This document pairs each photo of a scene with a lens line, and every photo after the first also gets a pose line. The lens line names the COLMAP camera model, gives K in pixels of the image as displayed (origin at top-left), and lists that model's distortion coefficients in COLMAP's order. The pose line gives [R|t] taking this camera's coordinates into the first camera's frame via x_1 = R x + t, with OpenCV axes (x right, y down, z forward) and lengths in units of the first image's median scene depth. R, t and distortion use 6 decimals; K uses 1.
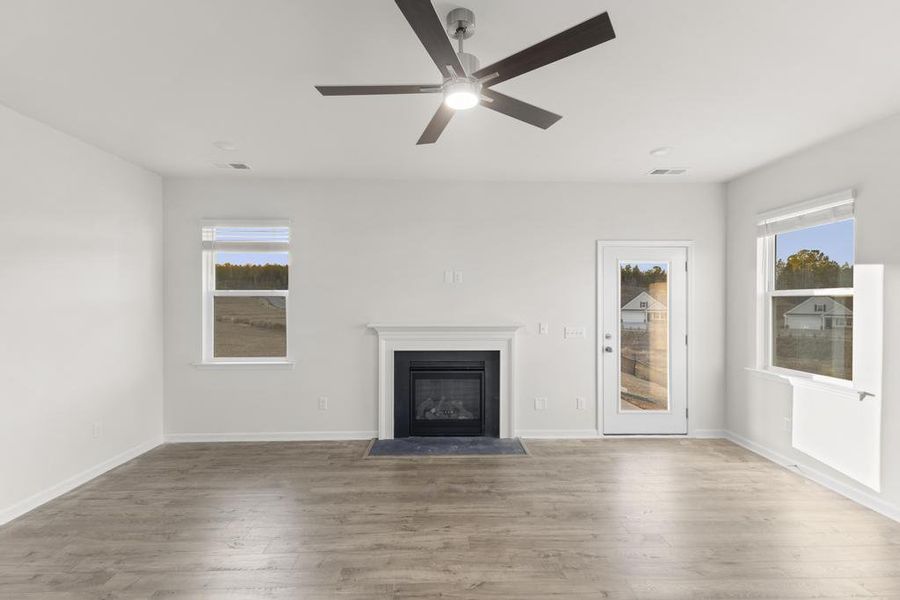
lens RADIAL K [[386.2, 0, 451.9], [0, 386.2, 302.4], [0, 0, 1]] dist [0.003567, 0.000242]
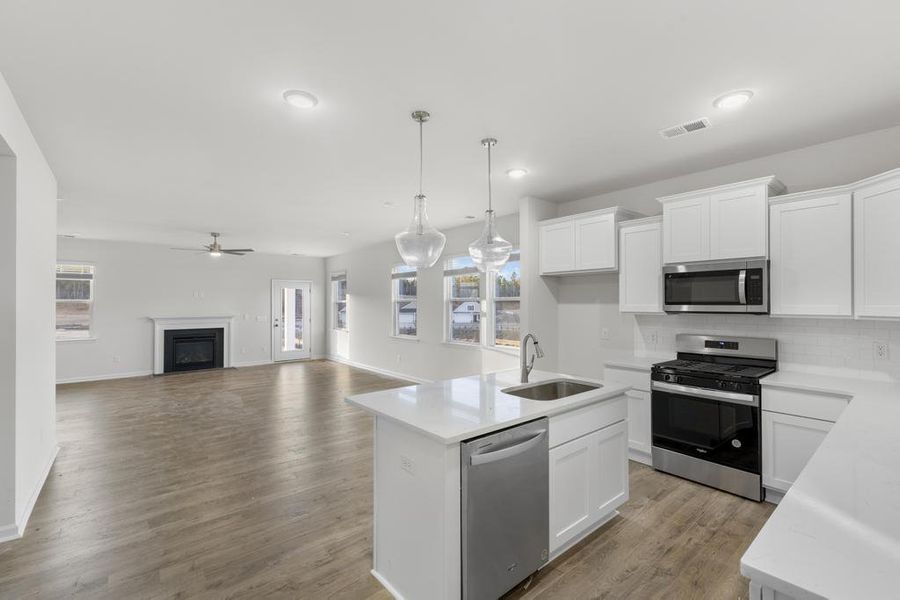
lens RADIAL K [[386.2, 0, 451.0], [0, 386.2, 300.4], [0, 0, 1]] dist [0.003567, 0.000242]
pose [[0.777643, 0.003956, 0.628694, -0.250851], [0.001900, 0.999961, -0.008642, -0.008912], [-0.628703, 0.007915, 0.777605, -1.504745]]
